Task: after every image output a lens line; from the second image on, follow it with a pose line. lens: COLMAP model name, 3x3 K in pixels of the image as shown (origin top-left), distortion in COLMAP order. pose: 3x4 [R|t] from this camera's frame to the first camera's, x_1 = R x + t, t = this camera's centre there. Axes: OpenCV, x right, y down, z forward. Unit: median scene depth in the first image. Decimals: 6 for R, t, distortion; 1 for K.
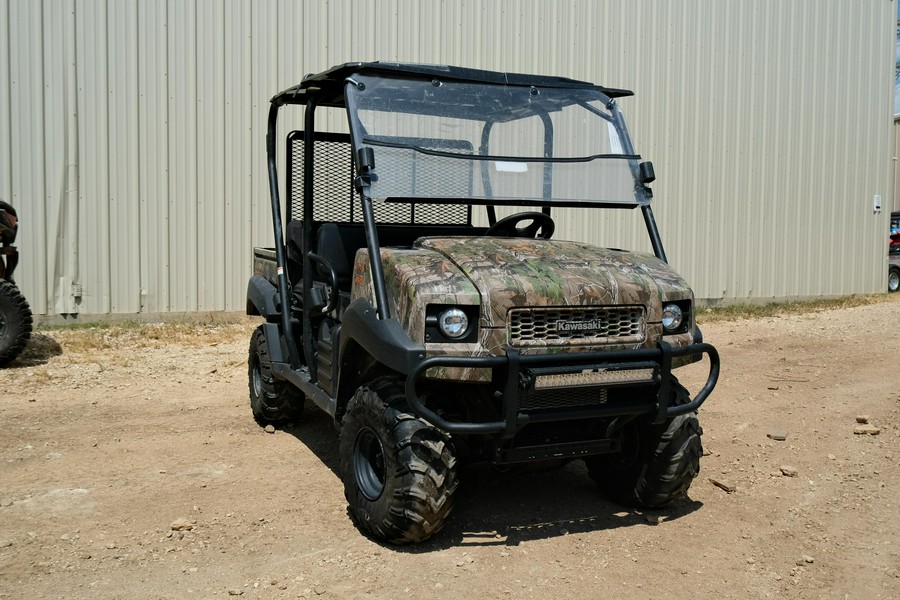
lens RADIAL K [[831.8, 0, 436.1], [0, 831.8, 301.9], [0, 0, 1]] dist [-0.012467, -0.006109]
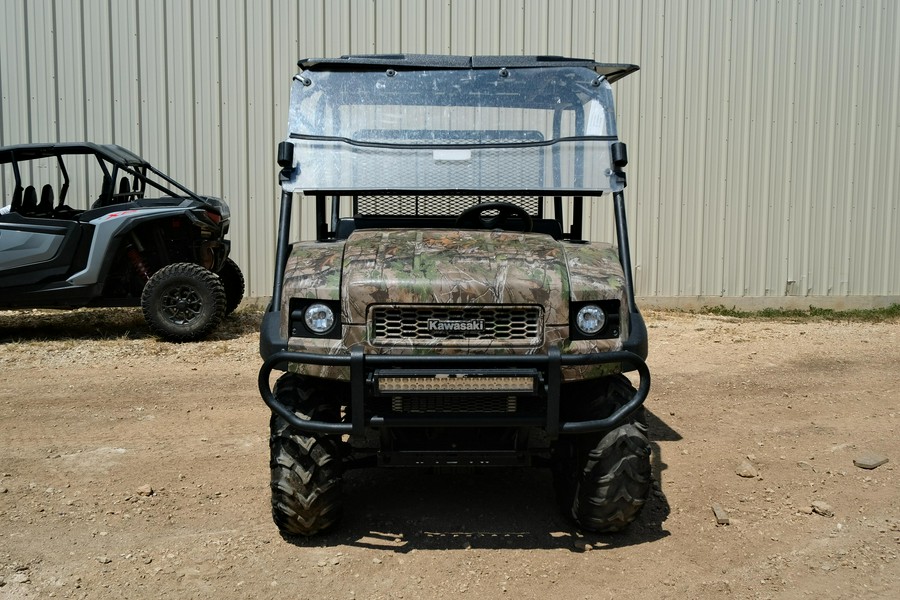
lens RADIAL K [[754.2, 0, 447.9], [0, 754.2, 302.9], [0, 0, 1]] dist [-0.005123, -0.001189]
pose [[0.933259, 0.028197, -0.358095, 0.455336], [-0.021373, 0.999507, 0.023000, -0.014970], [0.358567, -0.013811, 0.933402, 0.219926]]
